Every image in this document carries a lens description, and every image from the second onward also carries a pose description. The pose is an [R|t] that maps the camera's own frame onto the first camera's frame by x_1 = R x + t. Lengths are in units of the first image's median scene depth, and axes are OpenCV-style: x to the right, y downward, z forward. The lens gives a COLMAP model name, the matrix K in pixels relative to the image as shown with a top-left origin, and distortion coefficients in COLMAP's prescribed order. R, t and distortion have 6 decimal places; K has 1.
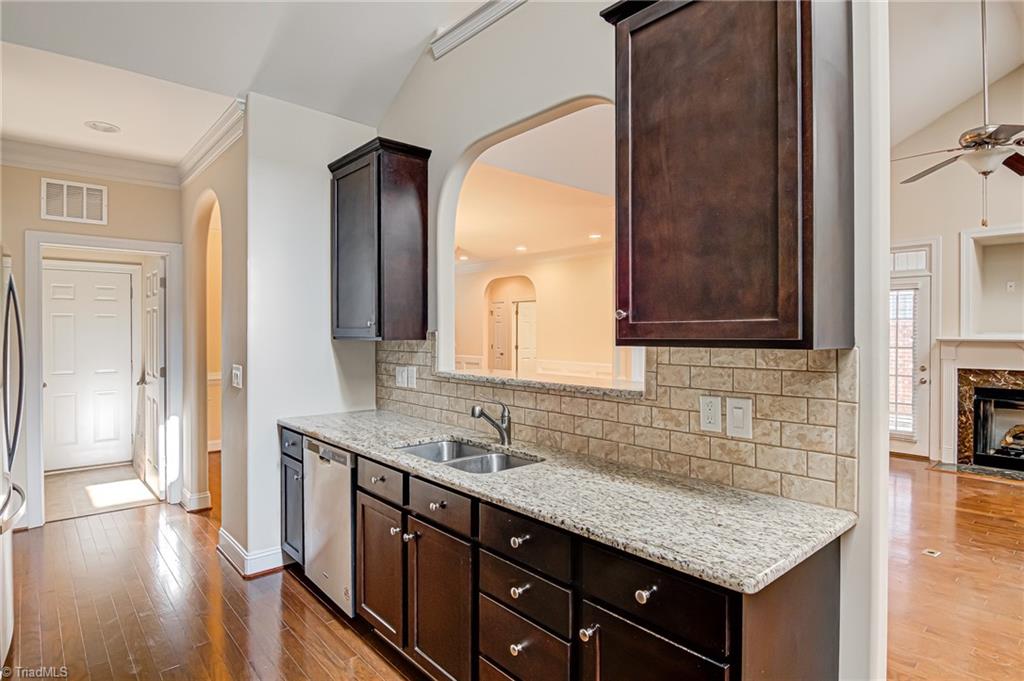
lens RADIAL K [[549.0, 0, 503.1], [0, 549.0, 335.7], [0, 0, 1]] dist [0.002644, -0.018885]
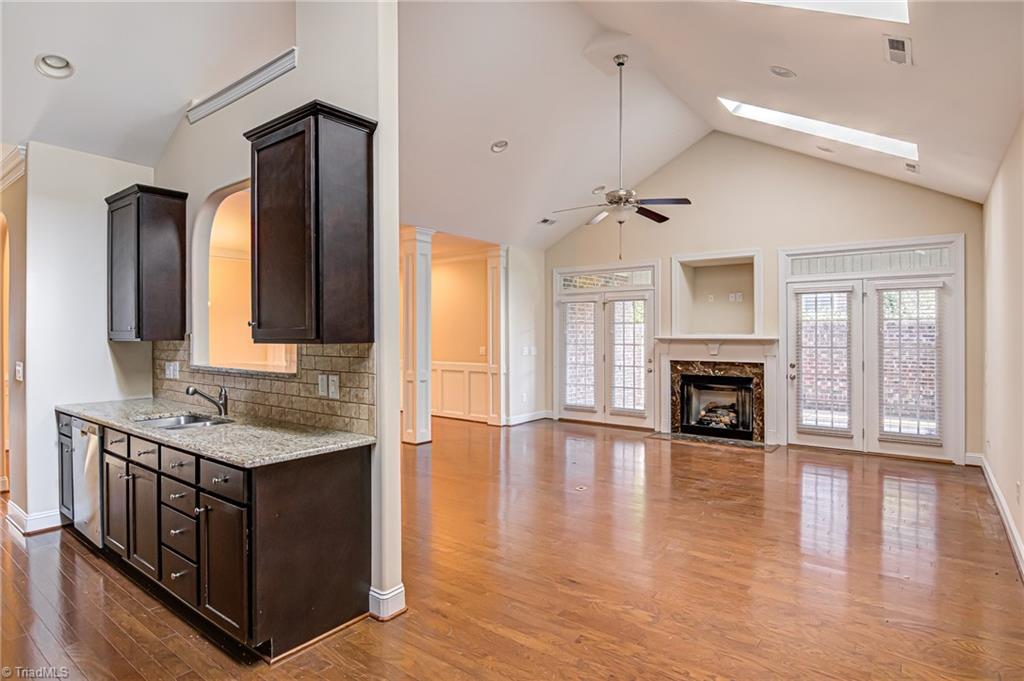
lens RADIAL K [[549.0, 0, 511.8], [0, 549.0, 331.7], [0, 0, 1]] dist [0.002644, -0.018885]
pose [[0.980207, -0.002362, 0.197961, 0.335113], [0.004053, 0.999959, -0.008133, 0.000687], [-0.197934, 0.008774, 0.980176, -0.380374]]
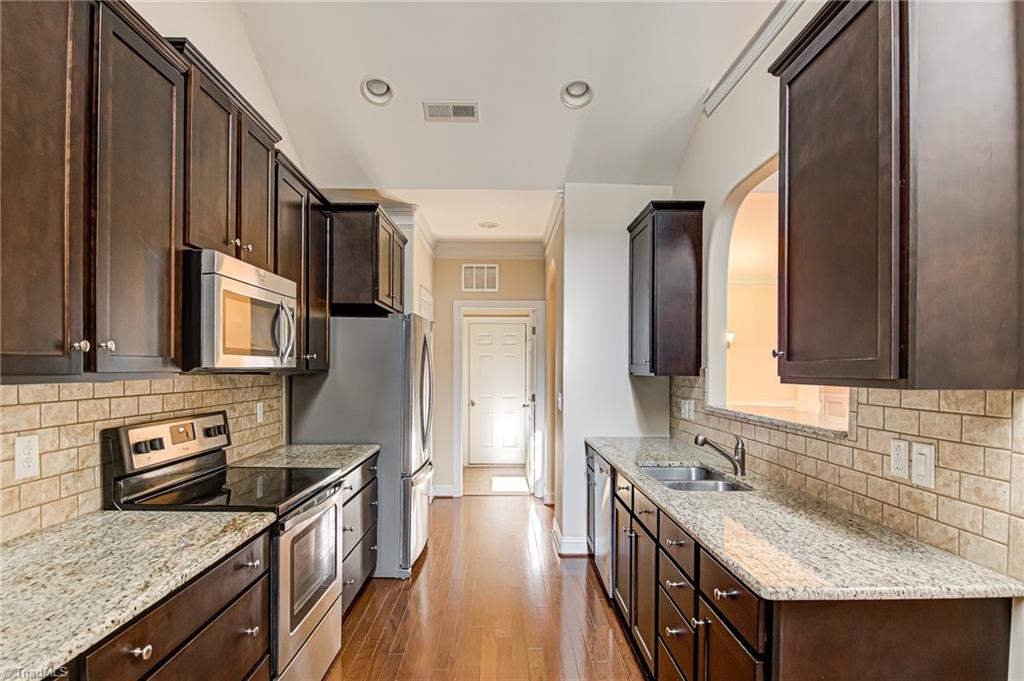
lens RADIAL K [[549.0, 0, 508.4], [0, 549.0, 378.1], [0, 0, 1]] dist [0.002644, -0.018885]
pose [[0.761829, 0.014427, -0.647618, 0.262461], [-0.005976, 0.999866, 0.015244, -0.002287], [0.647751, -0.007743, 0.761813, -0.073967]]
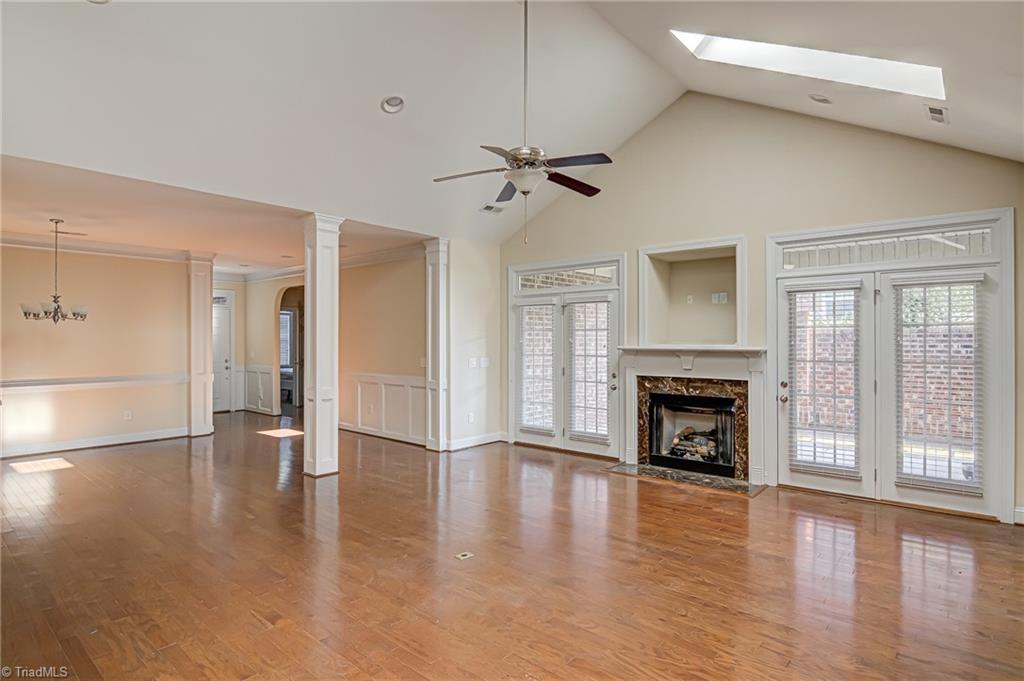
lens RADIAL K [[549.0, 0, 506.3], [0, 549.0, 338.7], [0, 0, 1]] dist [0.002644, -0.018885]
pose [[0.990209, -0.000245, 0.139590, 0.727358], [0.001525, 0.999958, -0.009068, -0.005100], [-0.139581, 0.009192, 0.990168, -0.063986]]
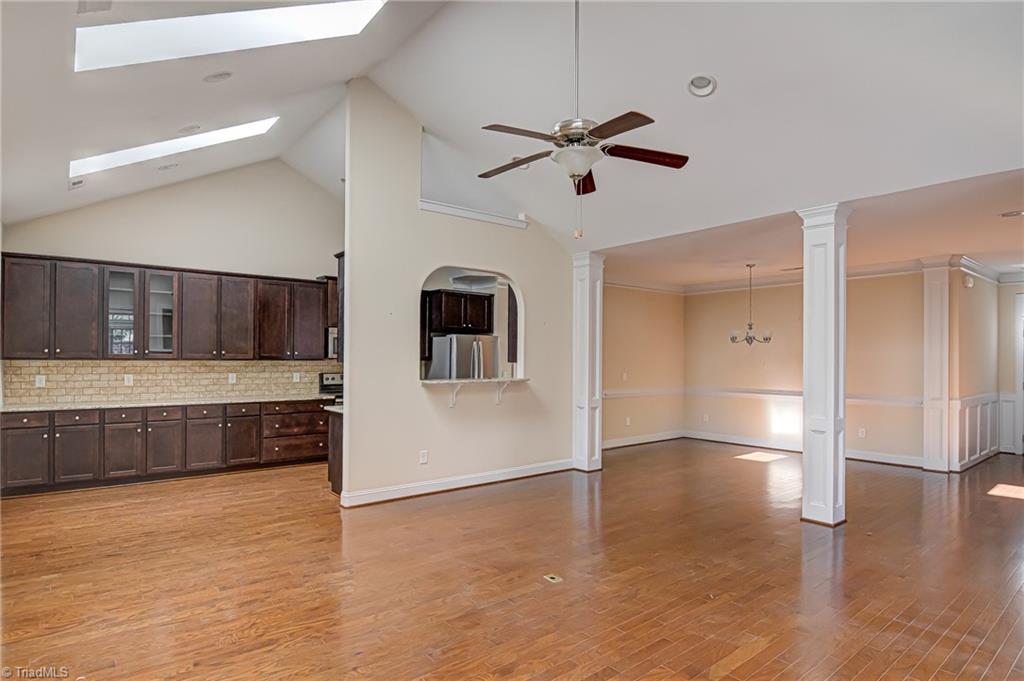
lens RADIAL K [[549.0, 0, 517.5], [0, 549.0, 358.1], [0, 0, 1]] dist [0.002644, -0.018885]
pose [[-0.013244, -0.003111, -0.999907, 1.828592], [-0.010129, 0.999944, -0.002977, -0.003662], [0.999861, 0.010089, -0.013275, 0.928252]]
